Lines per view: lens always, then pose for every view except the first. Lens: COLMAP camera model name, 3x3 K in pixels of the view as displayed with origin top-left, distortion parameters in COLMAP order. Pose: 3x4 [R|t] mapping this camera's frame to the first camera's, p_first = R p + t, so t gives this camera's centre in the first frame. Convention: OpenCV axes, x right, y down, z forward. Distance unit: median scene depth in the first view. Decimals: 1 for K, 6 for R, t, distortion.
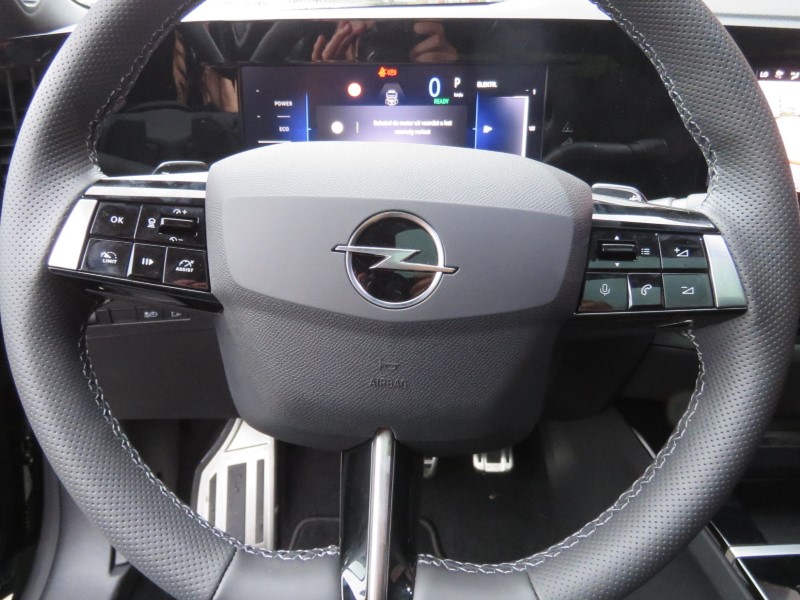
lens RADIAL K [[668.5, 0, 382.6], [0, 668.5, 276.0], [0, 0, 1]] dist [-0.003189, -0.000615]
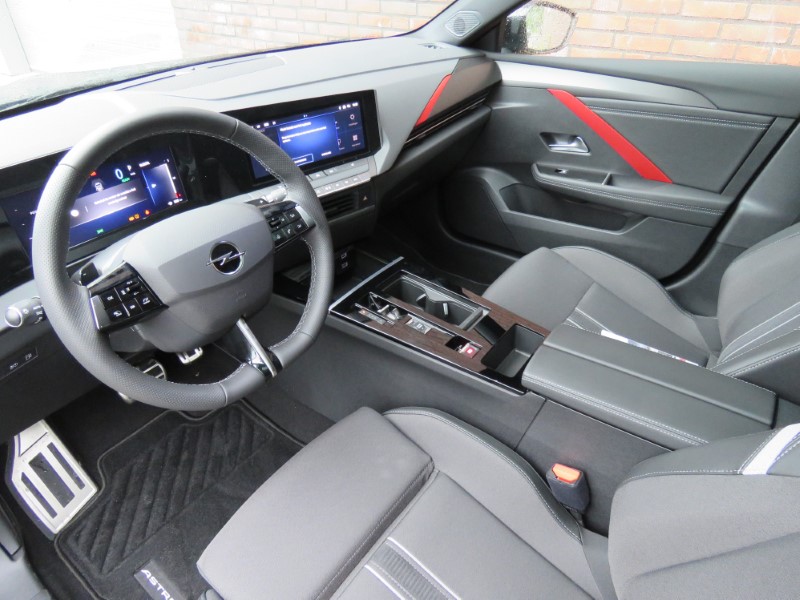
lens RADIAL K [[511.8, 0, 400.0], [0, 511.8, 300.0], [0, 0, 1]] dist [-0.002756, -0.001017]
pose [[0.589504, -0.476484, 0.652264, -0.908386], [0.342943, 0.878738, 0.331980, -0.292636], [-0.731352, 0.027986, 0.681426, -0.864033]]
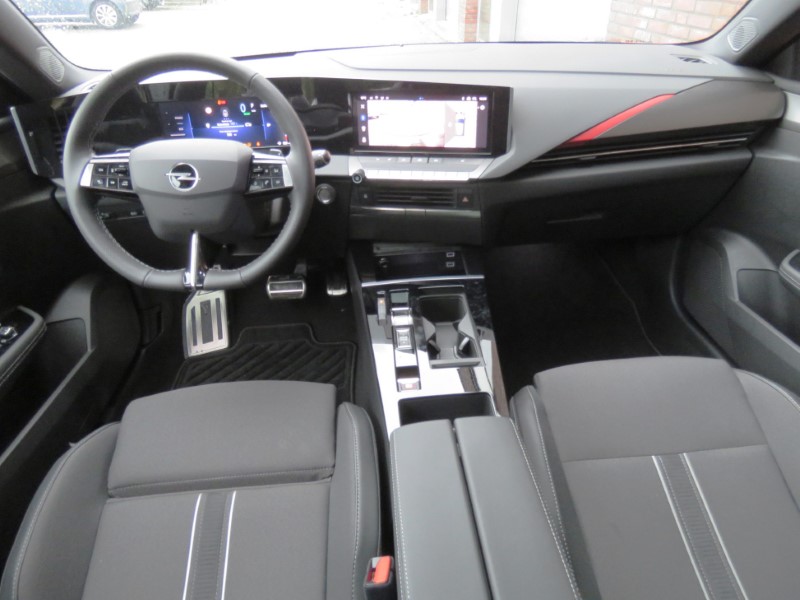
lens RADIAL K [[519.5, 0, 411.6], [0, 519.5, 289.6], [0, 0, 1]] dist [0.002434, -0.000627]
pose [[0.994974, -0.072335, 0.069238, 0.814375], [0.061679, 0.987466, 0.145280, 0.198467], [-0.078879, -0.140279, 0.986965, -1.552781]]
